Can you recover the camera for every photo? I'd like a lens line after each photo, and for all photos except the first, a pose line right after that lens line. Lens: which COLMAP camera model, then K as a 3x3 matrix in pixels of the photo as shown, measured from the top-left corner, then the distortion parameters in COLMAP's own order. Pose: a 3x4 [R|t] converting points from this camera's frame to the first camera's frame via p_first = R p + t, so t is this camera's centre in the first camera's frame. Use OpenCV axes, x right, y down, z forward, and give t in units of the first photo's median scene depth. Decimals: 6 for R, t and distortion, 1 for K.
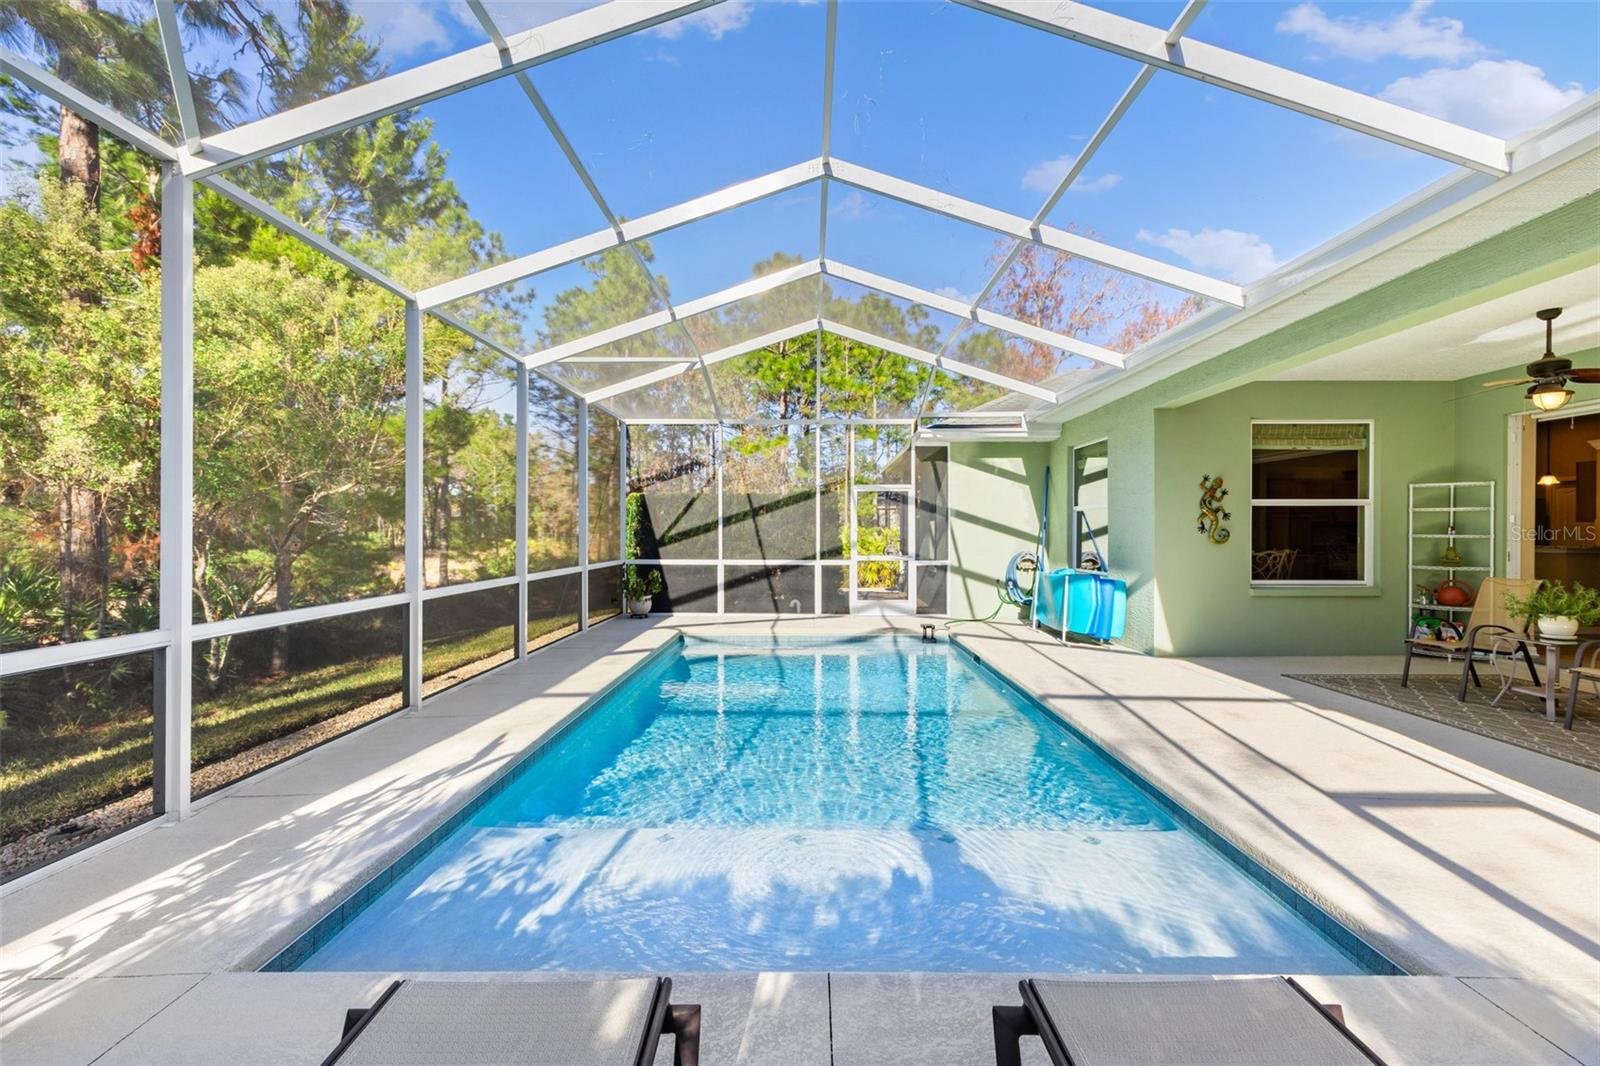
lens RADIAL K [[693.8, 0, 798.0], [0, 693.8, 538.0], [0, 0, 1]] dist [0.003662, 0.000826]
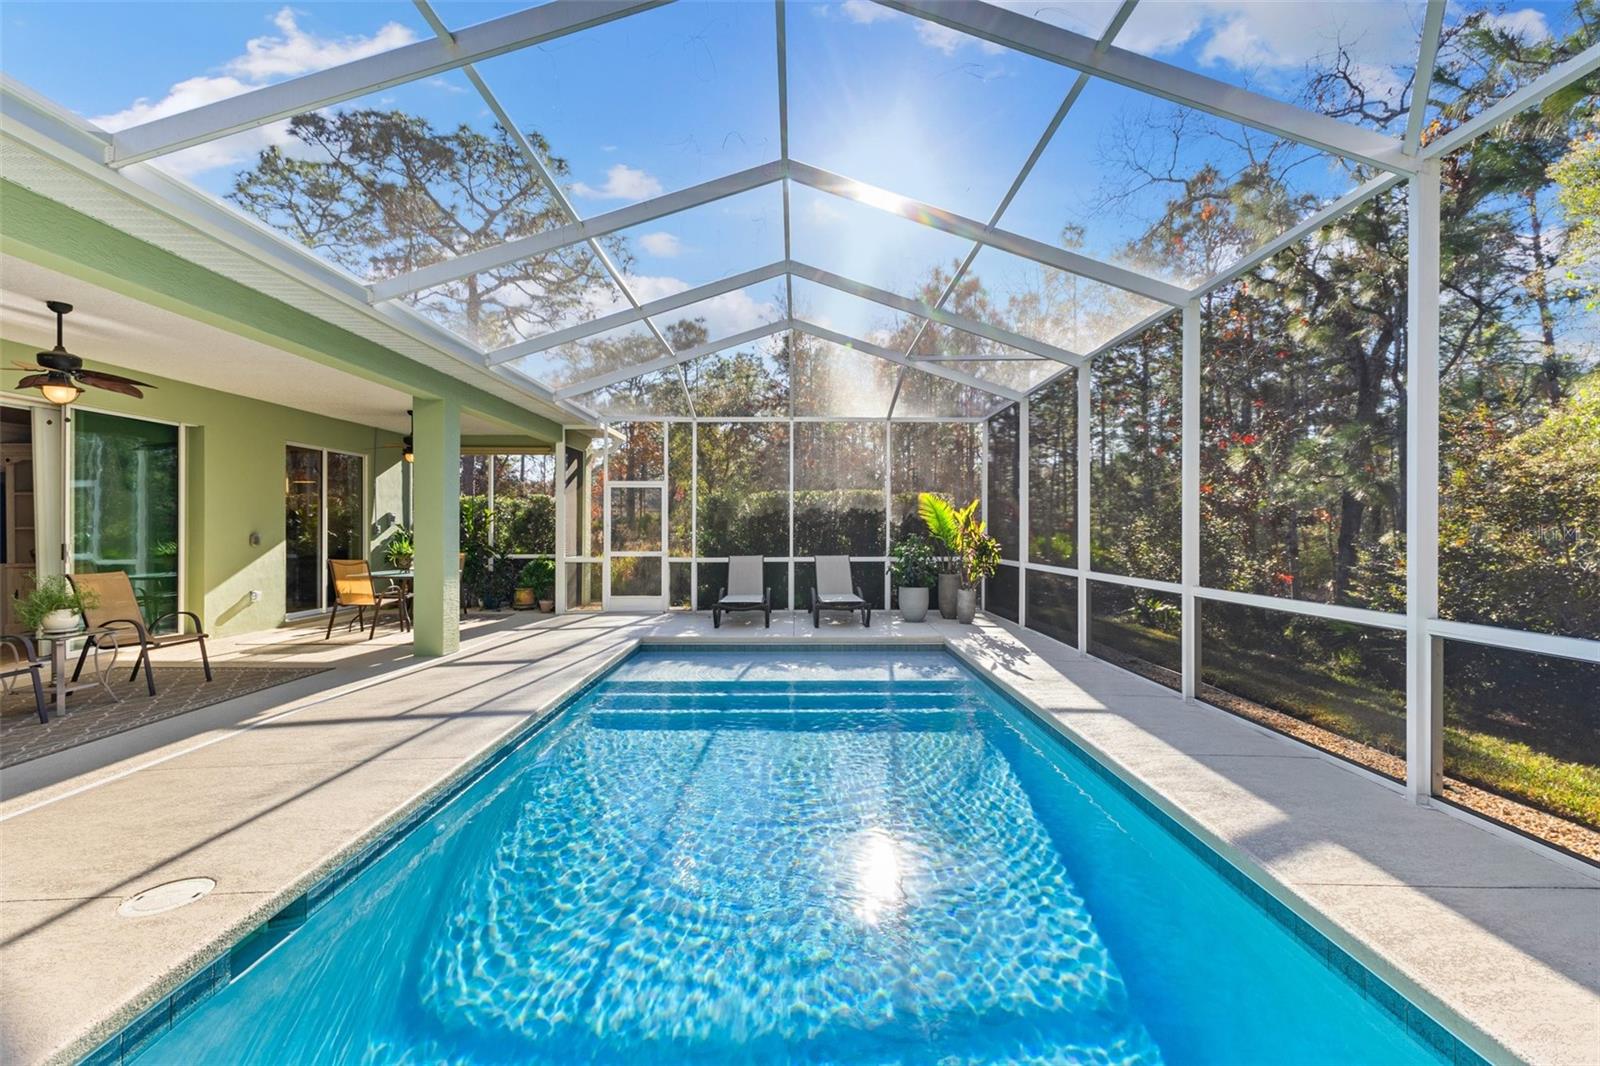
lens RADIAL K [[693.8, 0, 805.2], [0, 693.8, 529.4], [0, 0, 1]] dist [0.003662, 0.000826]
pose [[-0.999270, 0.000760, -0.038198, 0.025022], [0.000275, 0.999919, 0.012701, -0.008010], [0.038204, 0.012681, -0.999189, 0.983977]]
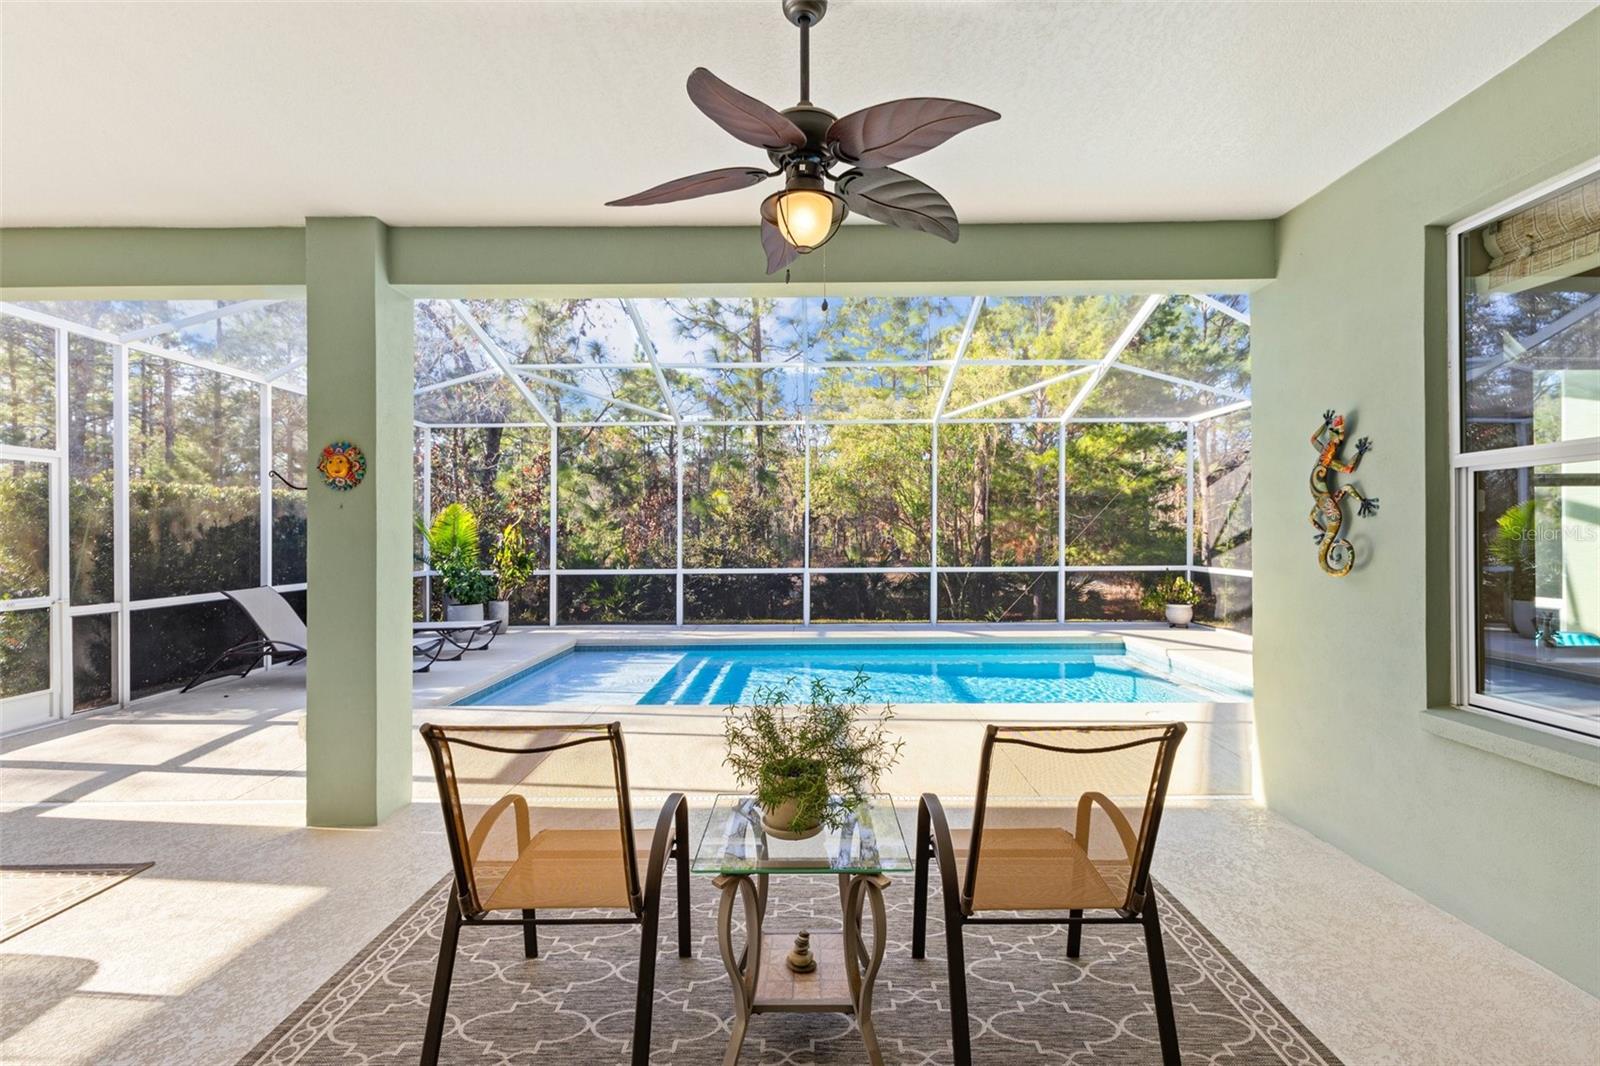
lens RADIAL K [[693.8, 0, 810.8], [0, 693.8, 529.6], [0, 0, 1]] dist [0.003662, 0.000826]
pose [[0.023466, -0.004553, -0.999714, 0.710181], [-0.005609, 0.999973, -0.004686, -0.010851], [0.999709, 0.005717, 0.023440, 0.478146]]
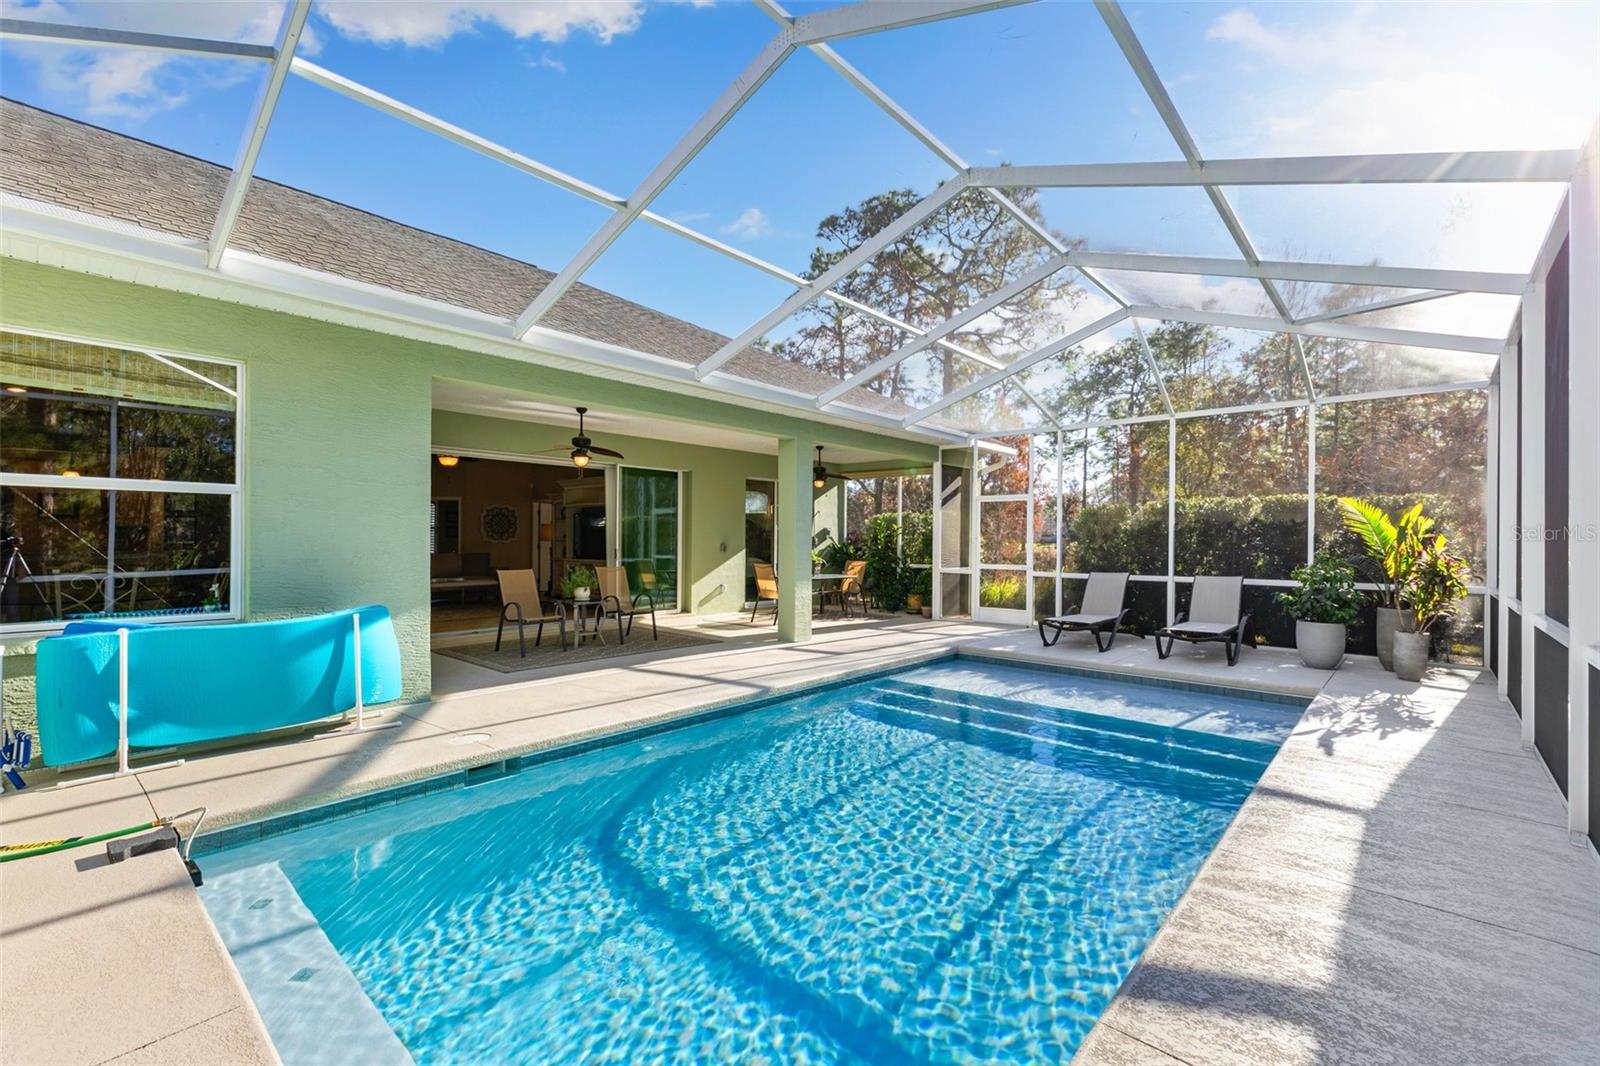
lens RADIAL K [[693.8, 0, 803.6], [0, 693.8, 541.7], [0, 0, 1]] dist [0.003662, 0.000826]
pose [[-0.761001, -0.005647, 0.648726, -0.208494], [0.001765, 0.999940, 0.010774, -0.008619], [-0.648748, 0.009344, -0.760946, 0.935363]]
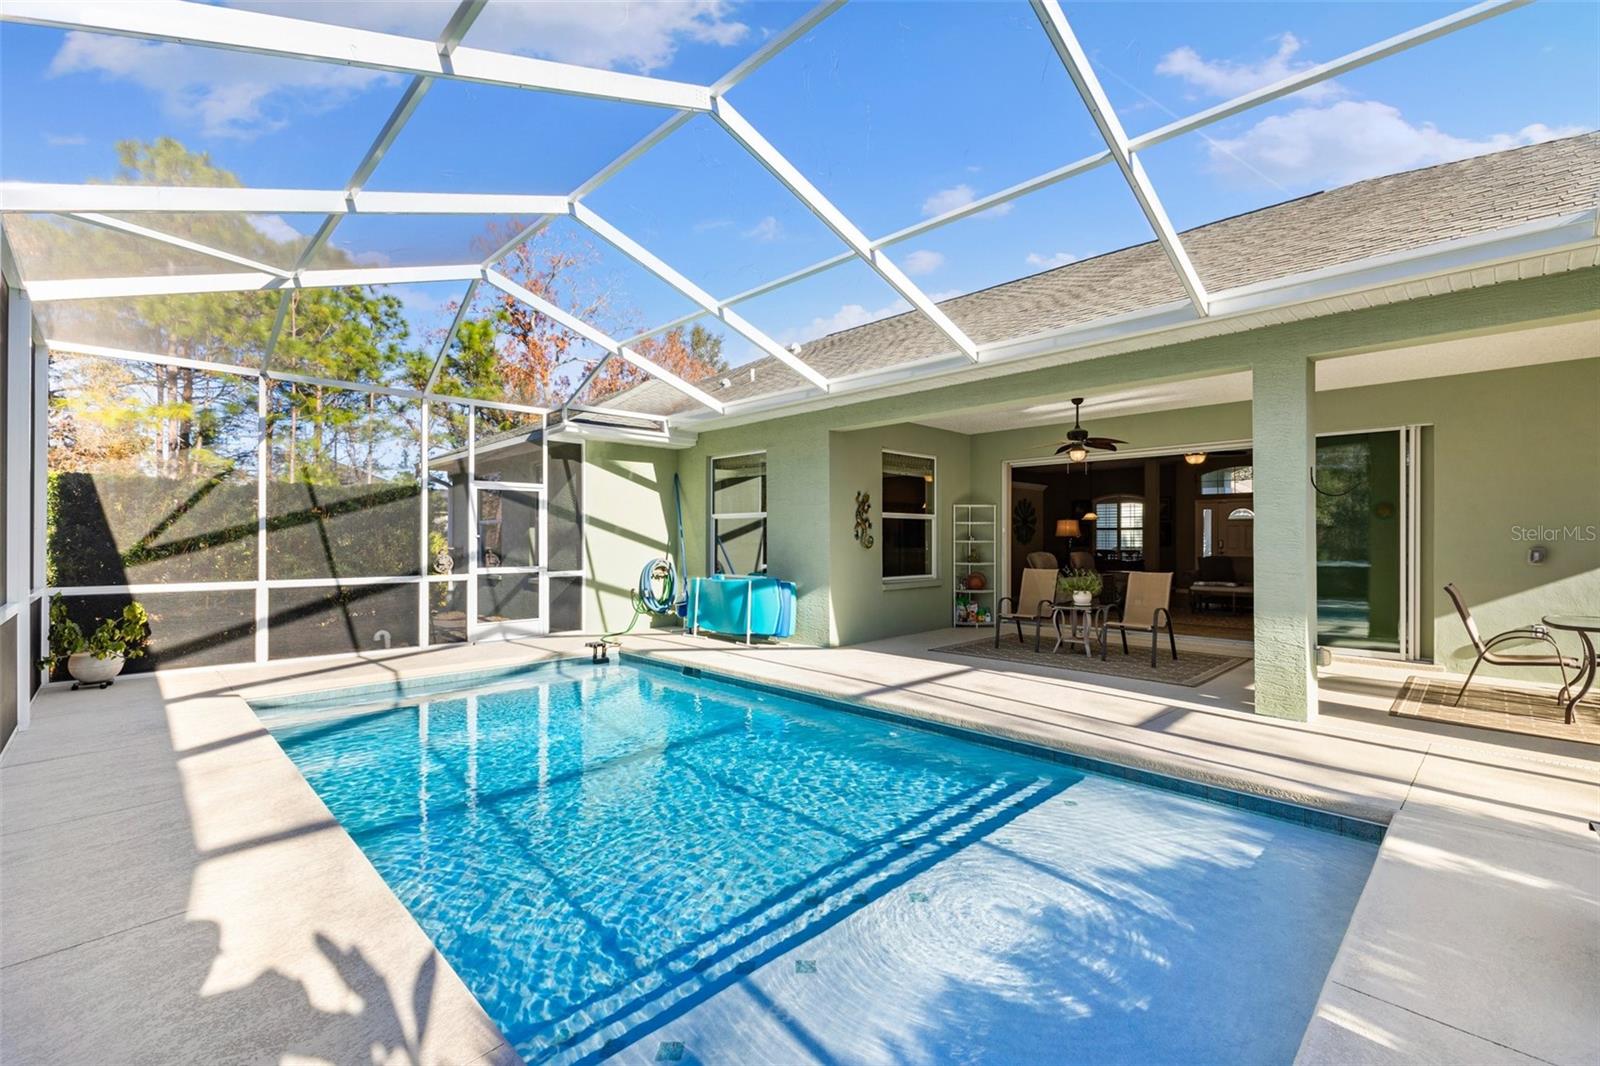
lens RADIAL K [[693.8, 0, 809.1], [0, 693.8, 533.0], [0, 0, 1]] dist [0.003662, 0.000826]
pose [[0.697879, 0.004907, 0.716199, -0.228767], [0.008005, 0.999861, -0.014650, -0.001391], [-0.716171, 0.015957, 0.697743, 0.164873]]
